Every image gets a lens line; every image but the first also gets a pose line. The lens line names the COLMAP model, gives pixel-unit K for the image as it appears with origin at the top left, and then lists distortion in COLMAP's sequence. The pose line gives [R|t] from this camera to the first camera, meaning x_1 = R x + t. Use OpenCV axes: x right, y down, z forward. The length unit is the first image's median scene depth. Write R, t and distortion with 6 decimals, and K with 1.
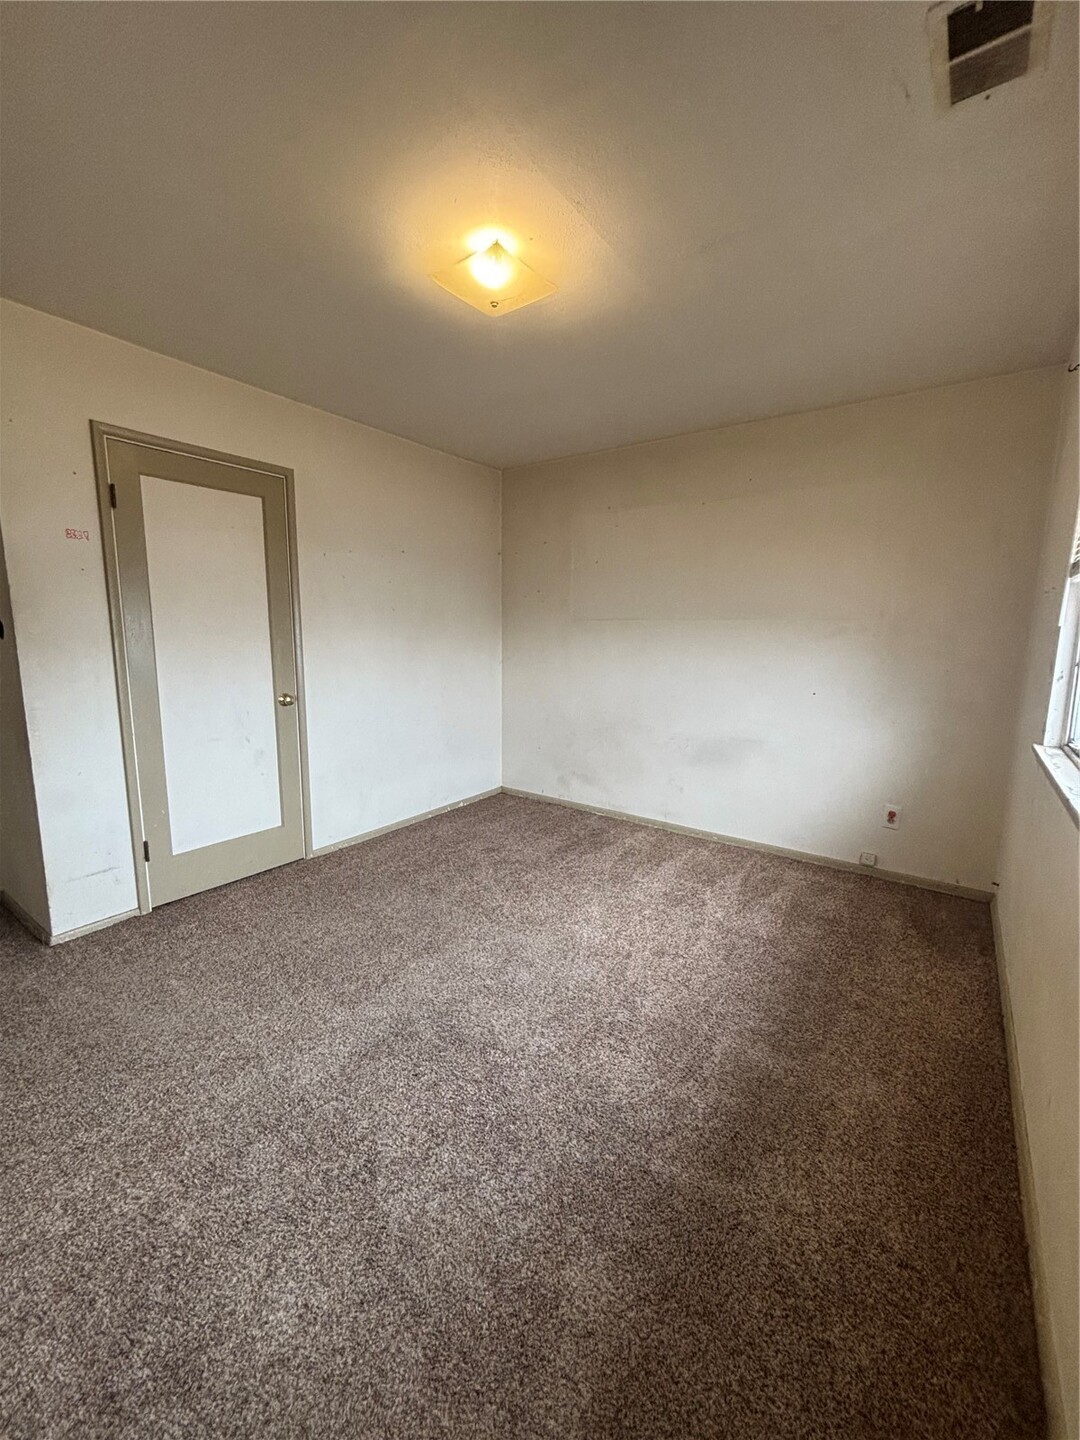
lens RADIAL K [[583.7, 0, 540.0], [0, 583.7, 720.0], [0, 0, 1]] dist [0.000872, 0.000009]
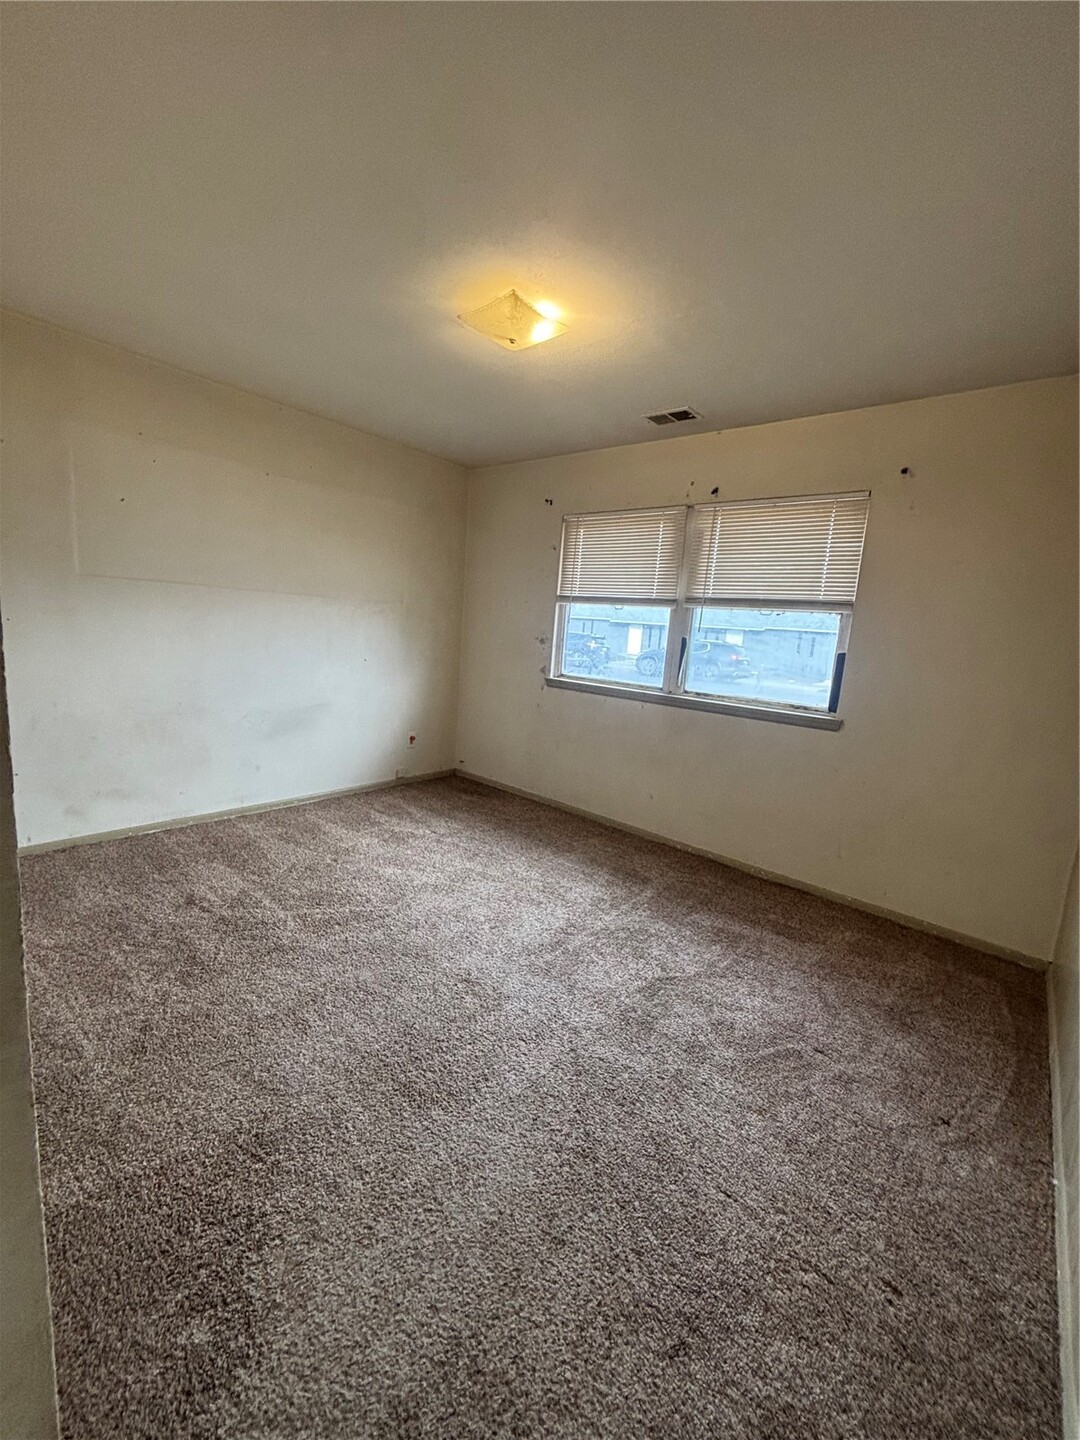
lens RADIAL K [[583.7, 0, 540.0], [0, 583.7, 720.0], [0, 0, 1]] dist [0.000872, 0.000009]
pose [[0.078848, -0.168414, 0.982558, -0.832949], [0.085832, 0.983113, 0.161622, -0.095518], [-0.993185, 0.071592, 0.091972, 0.550031]]
